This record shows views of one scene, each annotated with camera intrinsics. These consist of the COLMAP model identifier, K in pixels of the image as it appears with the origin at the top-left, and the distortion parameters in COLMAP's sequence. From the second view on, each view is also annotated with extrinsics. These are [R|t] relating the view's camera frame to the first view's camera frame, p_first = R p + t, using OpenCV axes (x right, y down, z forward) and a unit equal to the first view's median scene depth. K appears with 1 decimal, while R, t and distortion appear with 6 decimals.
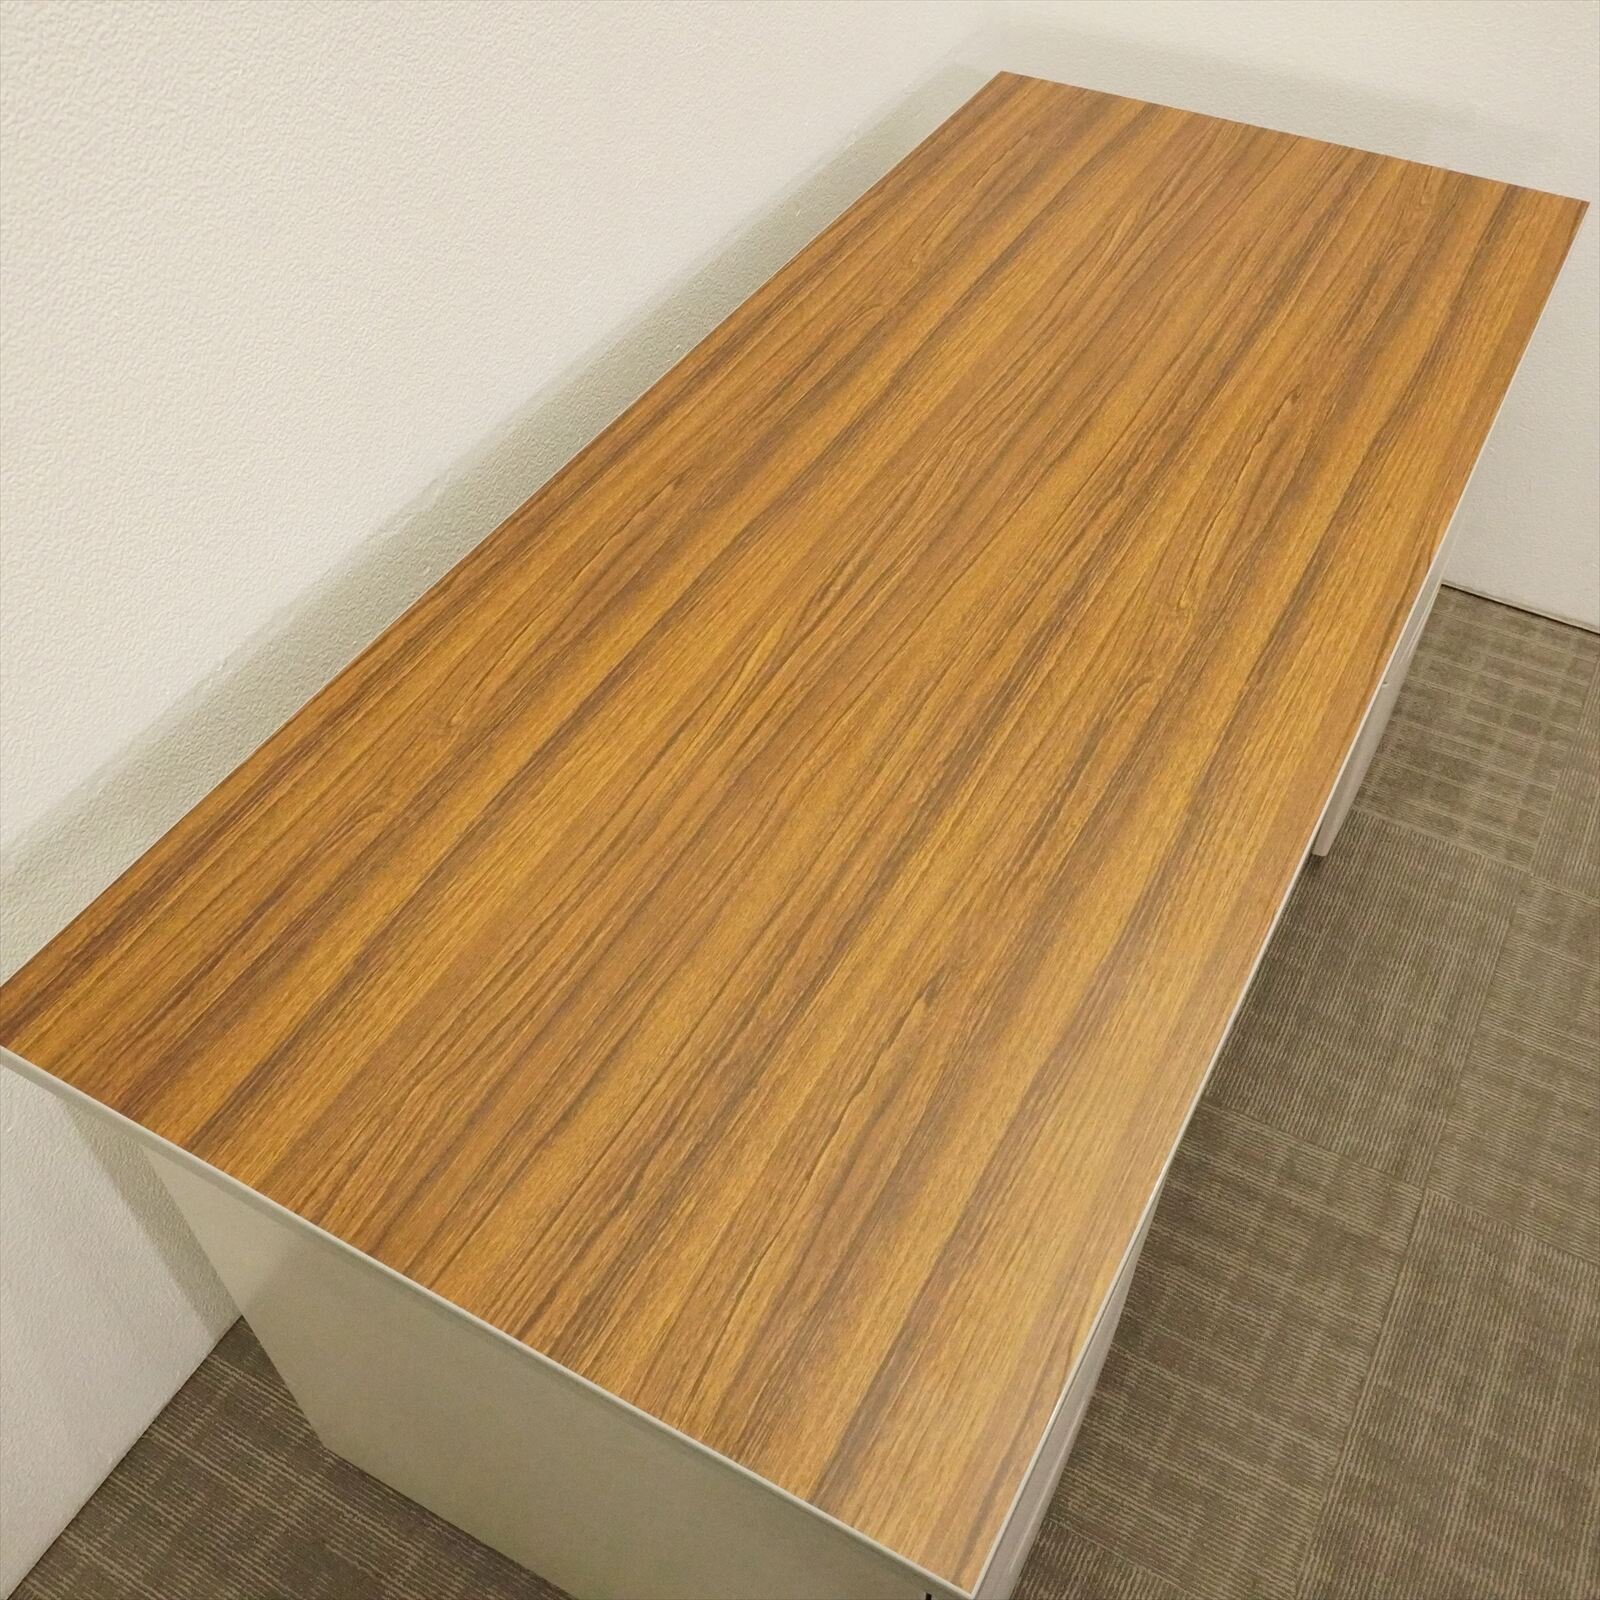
lens RADIAL K [[1542.8, 0, 801.7], [0, 1542.8, 801.7], [0, 0, 1]] dist [-0.019223, 0.000000]
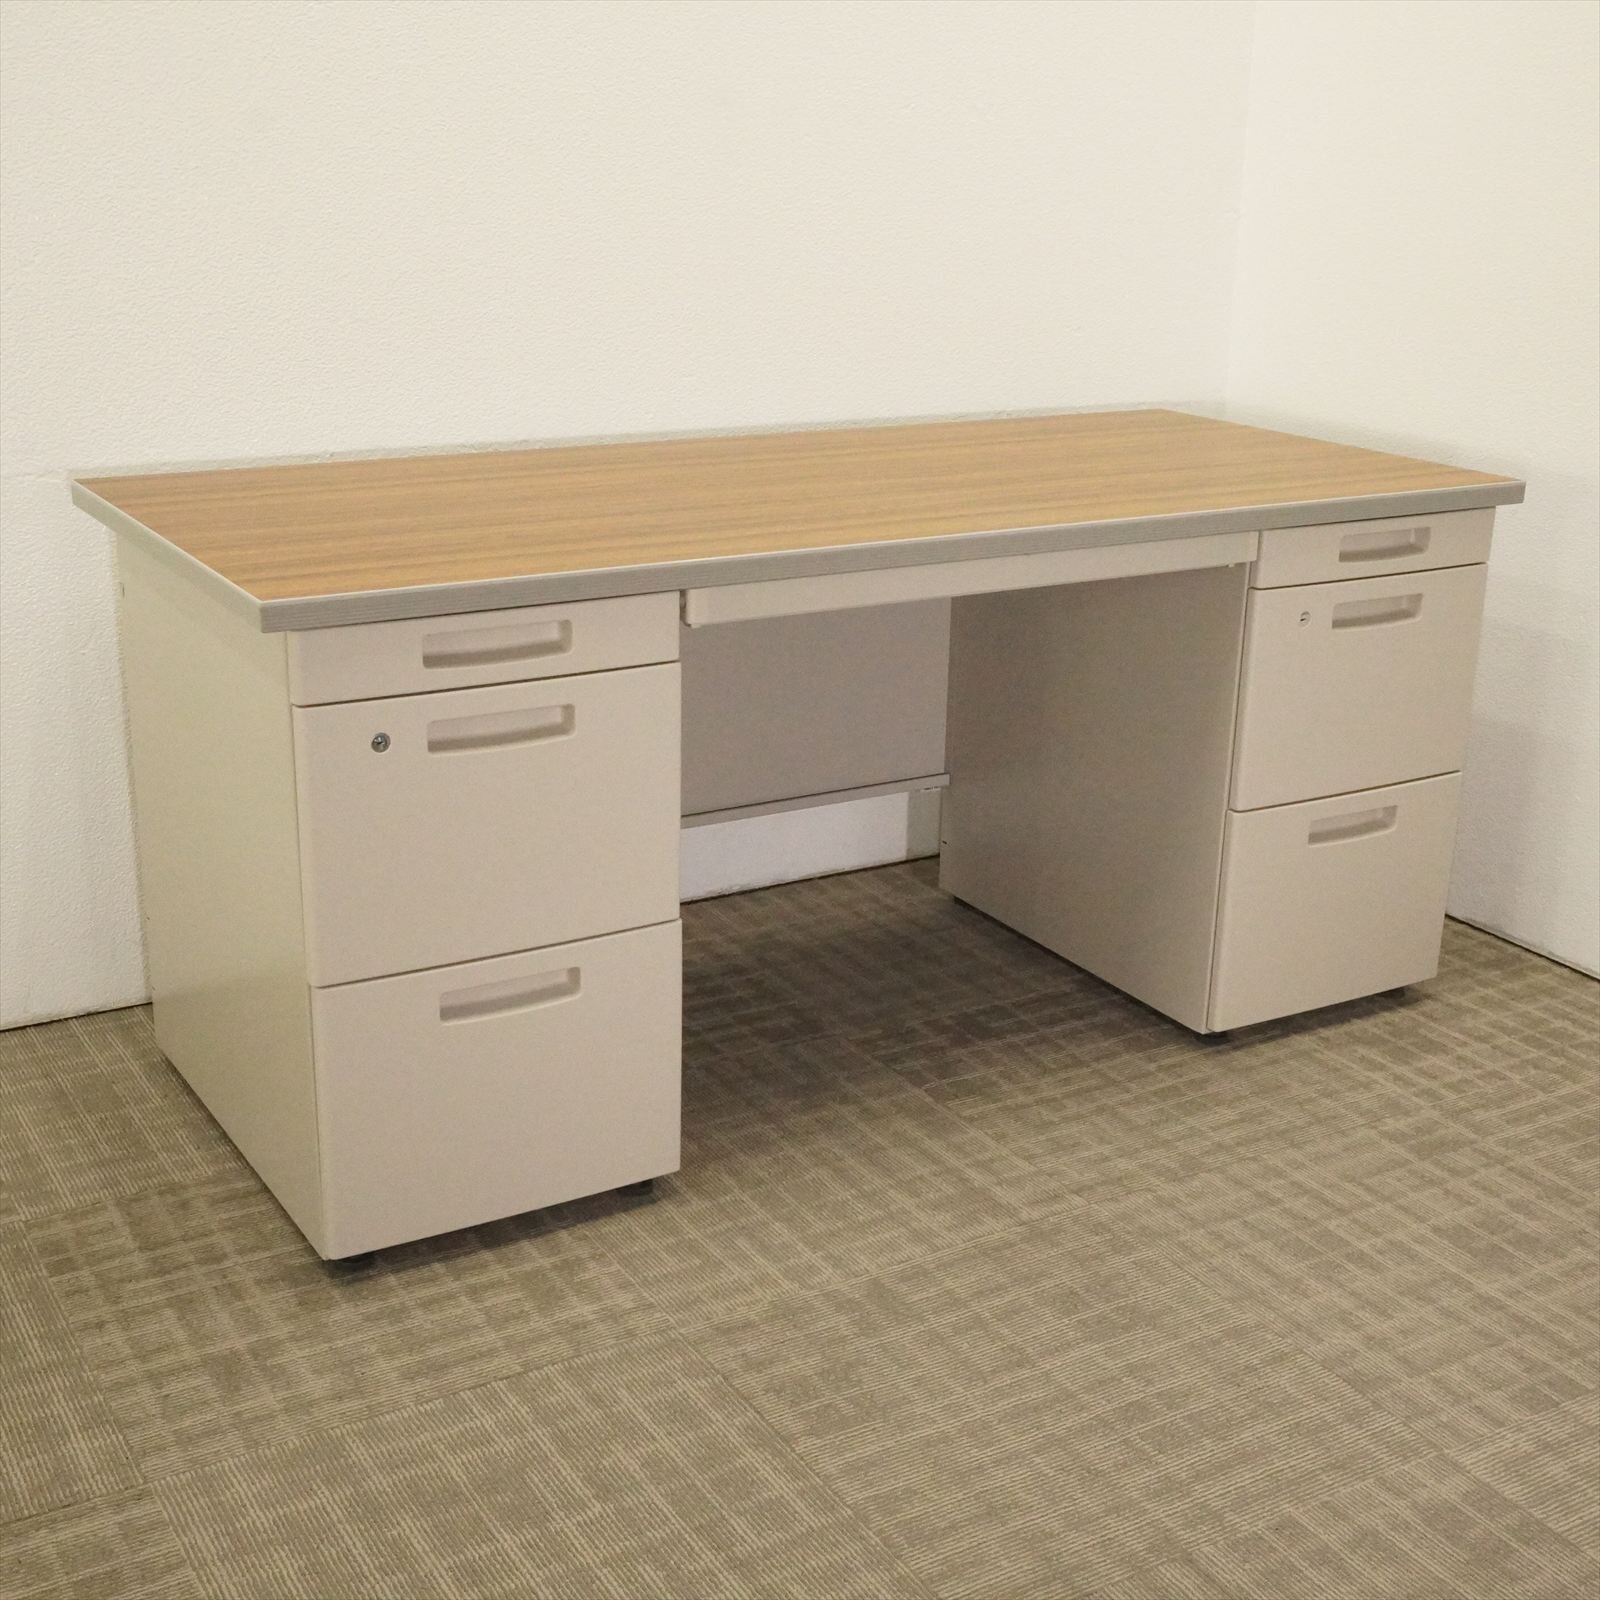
lens RADIAL K [[2202.4, 0, 804.0], [0, 2202.4, 794.9], [0, 0, 1]] dist [-0.104880, 0.000000]
pose [[0.864379, 0.174396, -0.471631, 0.983982], [-0.392530, 0.820228, -0.416110, 0.786943], [0.314277, 0.544805, 0.777443, -0.337366]]
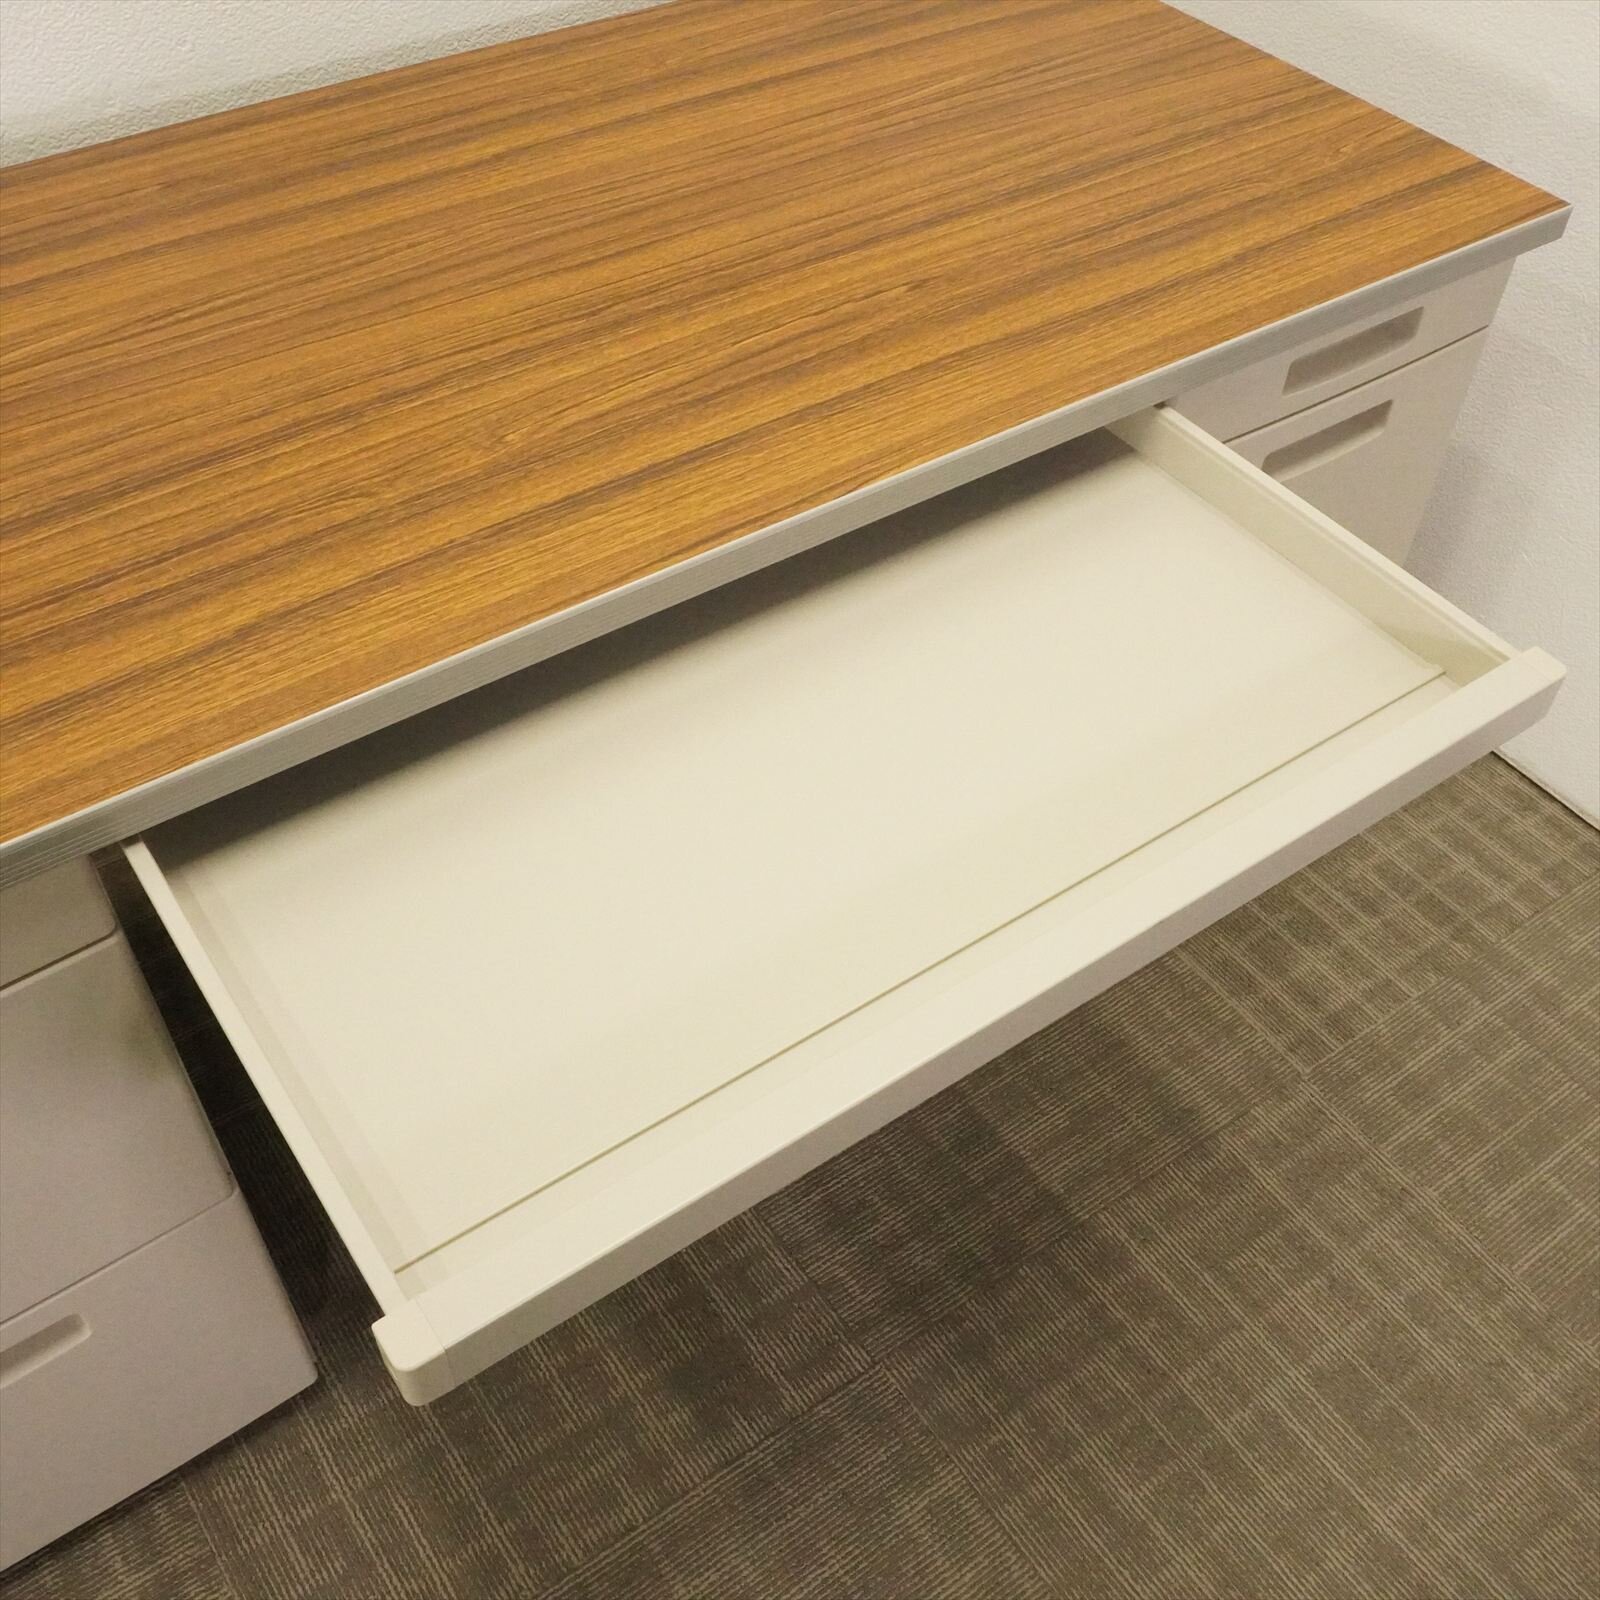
lens RADIAL K [[1601.3, 0, 852.2], [0, 1601.3, 816.8], [0, 0, 1]] dist [-0.035777, 0.000000]
pose [[0.903438, 0.336728, -0.265358, 0.584080], [-0.341374, 0.939452, 0.029884, -0.026945], [0.259354, 0.063588, 0.963687, 0.238326]]
